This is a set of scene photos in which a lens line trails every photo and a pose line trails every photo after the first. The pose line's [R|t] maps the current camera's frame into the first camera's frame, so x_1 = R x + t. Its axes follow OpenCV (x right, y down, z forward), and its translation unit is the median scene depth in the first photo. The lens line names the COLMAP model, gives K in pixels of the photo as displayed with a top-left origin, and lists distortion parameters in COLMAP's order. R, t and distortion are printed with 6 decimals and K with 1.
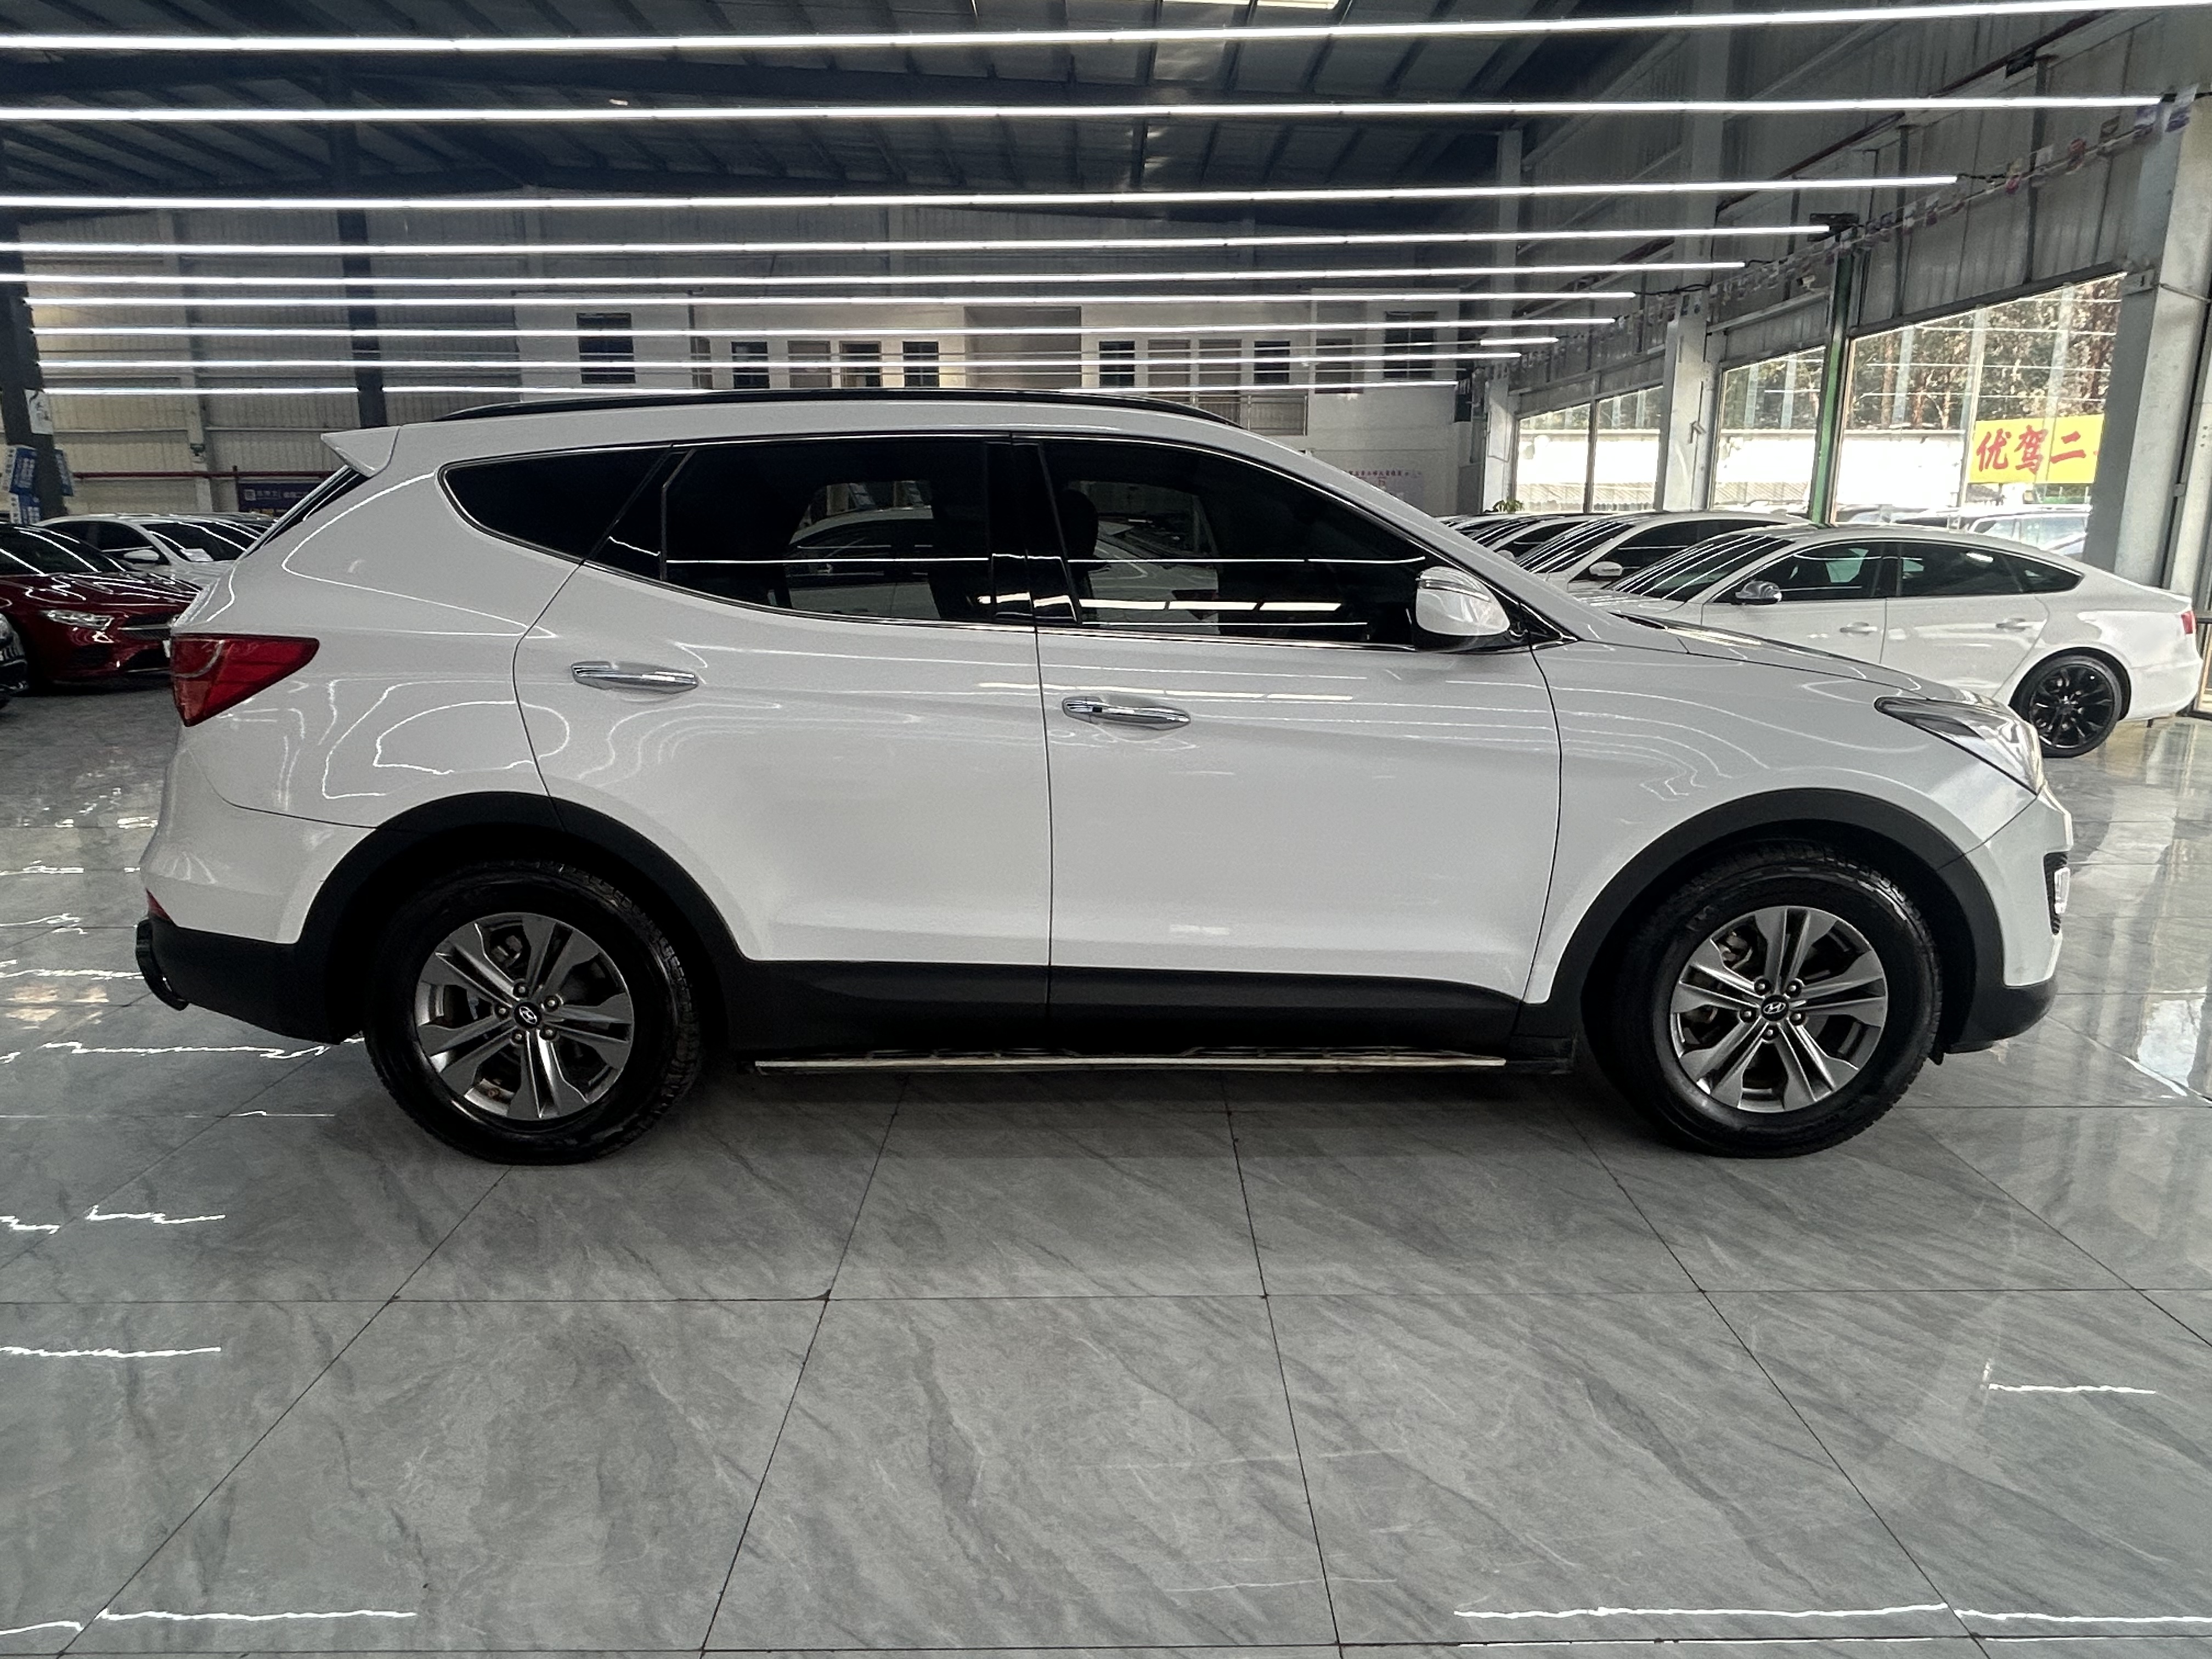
lens RADIAL K [[1320.9, 0, 1084.4], [0, 1320.9, 833.9], [0, 0, 1]] dist [0.002307, -0.004547]
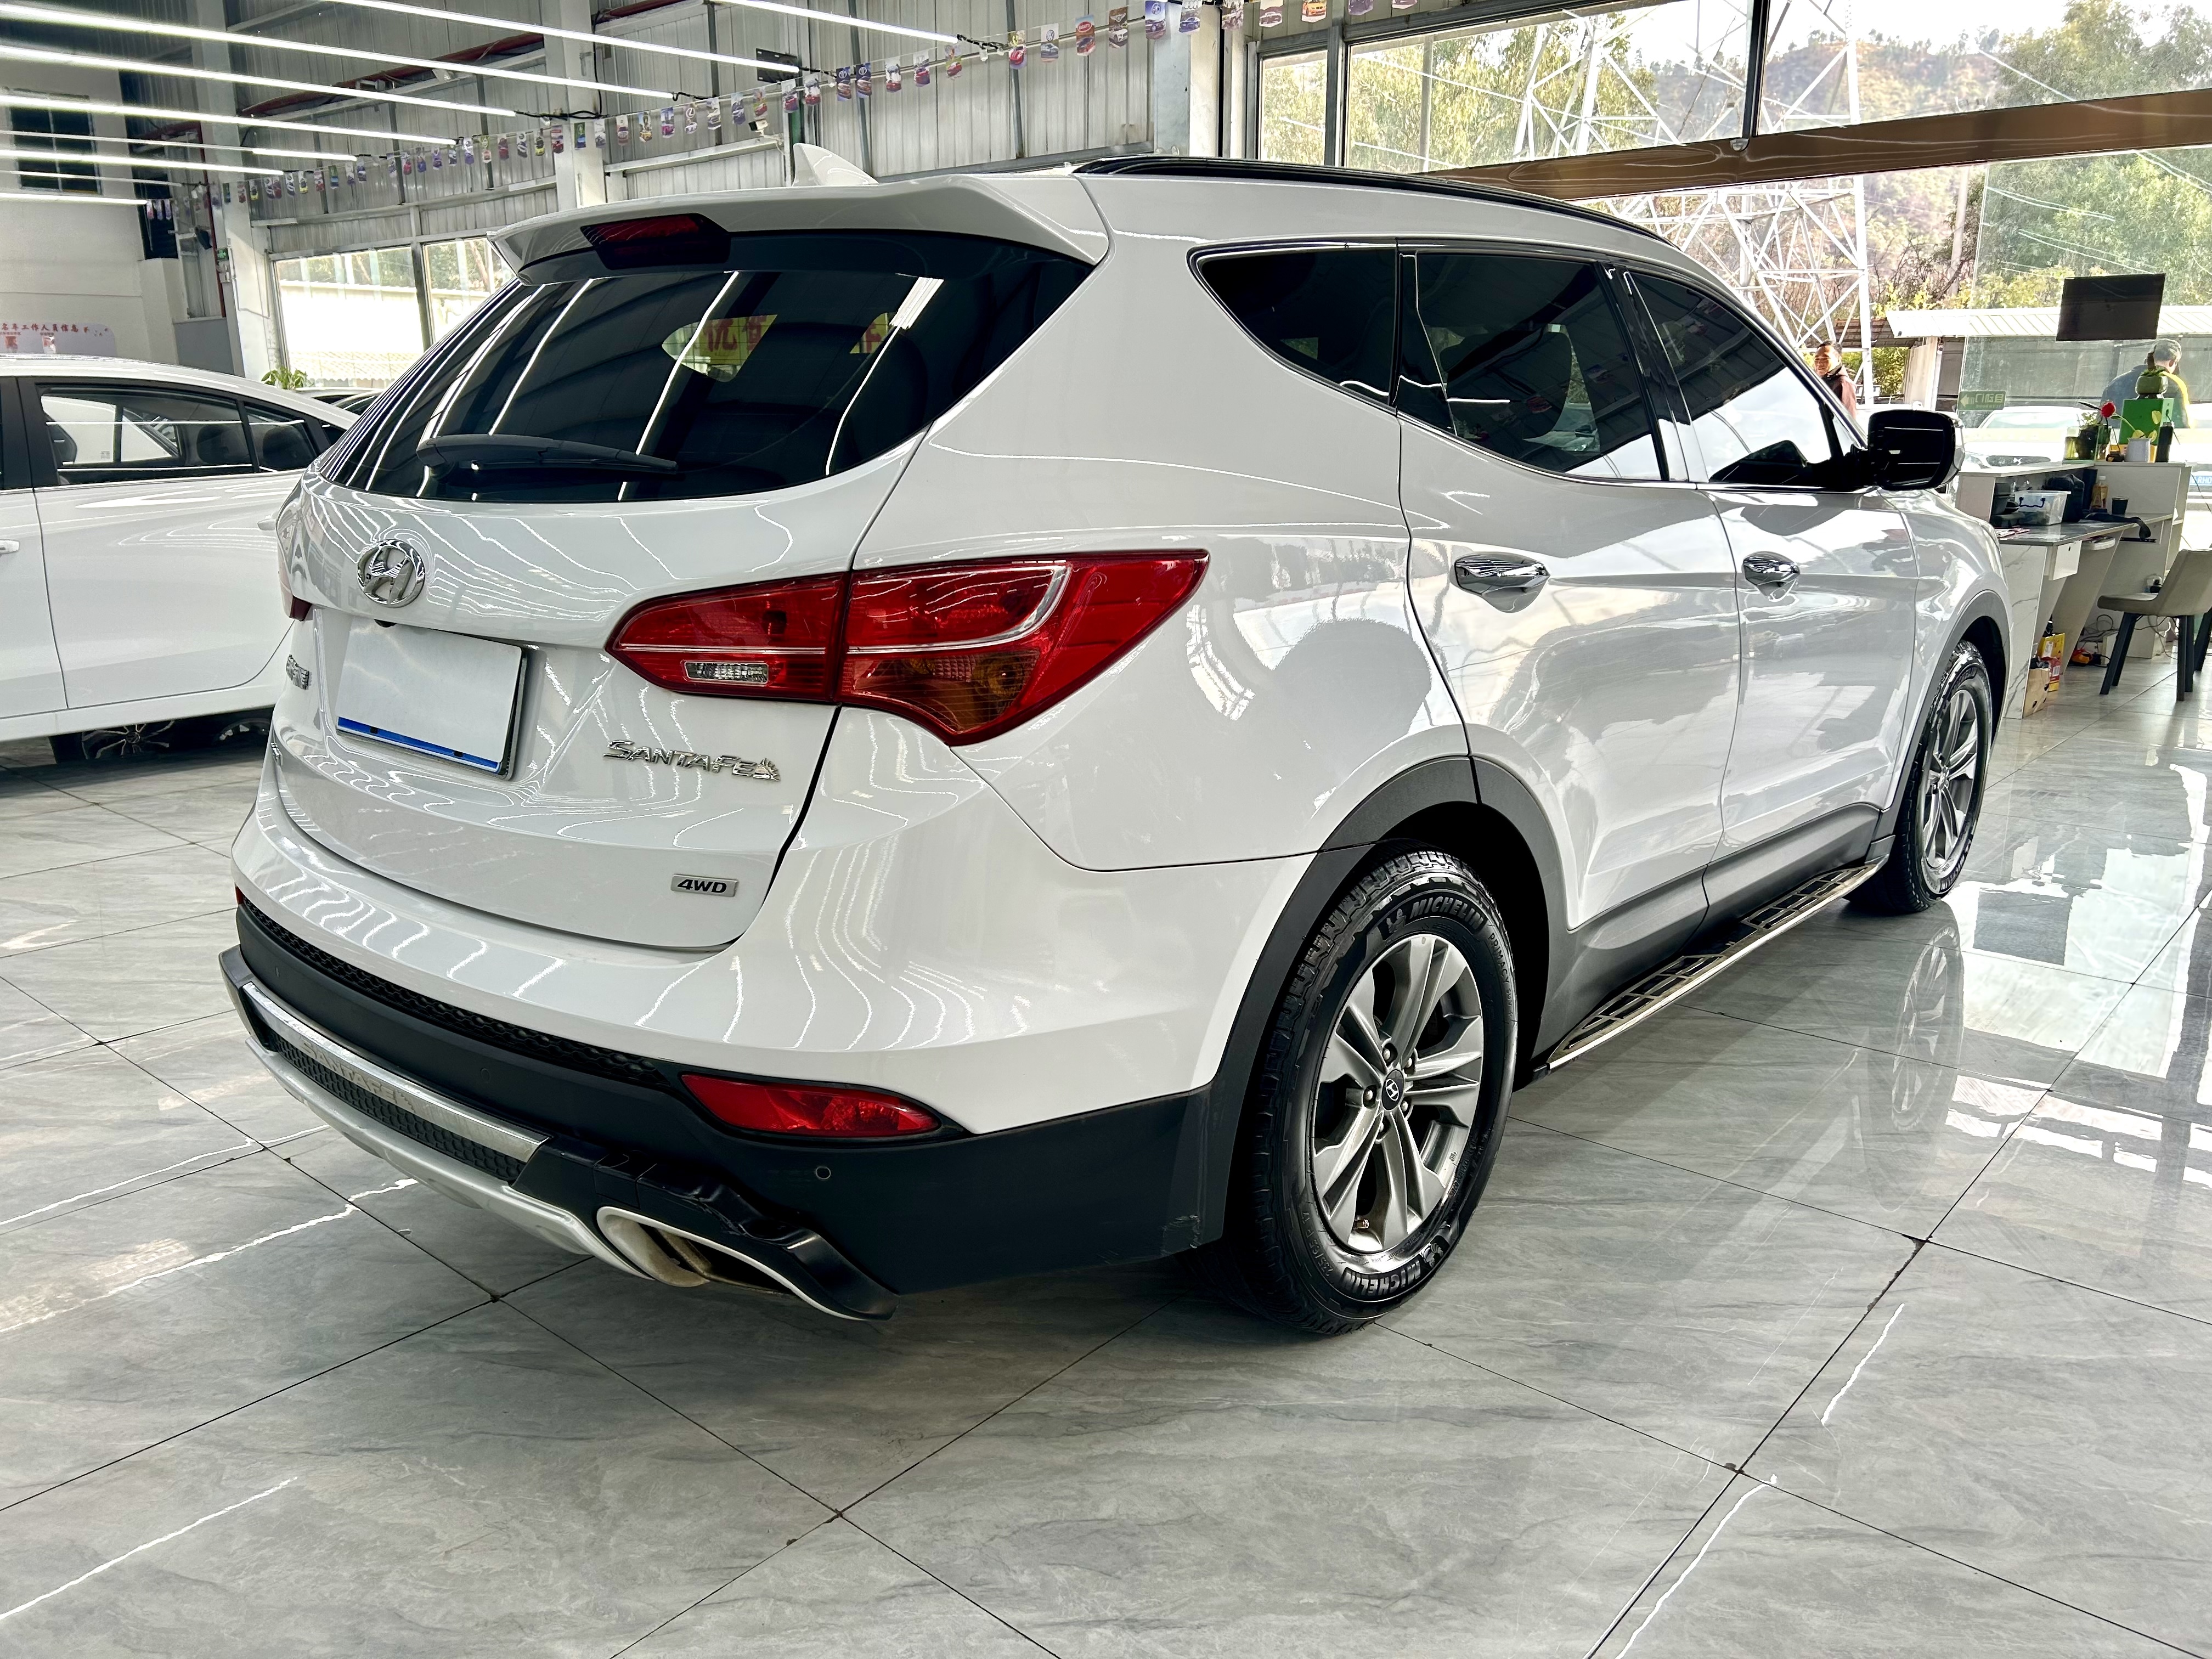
lens RADIAL K [[1658.7, 0, 1098.0], [0, 1658.7, 831.9], [0, 0, 1]] dist [0.045229, -0.046937]
pose [[0.657678, -0.188189, 0.729414, -0.178040], [0.175525, 0.979923, 0.094558, -0.015905], [-0.732565, 0.065842, 0.677506, 0.084468]]
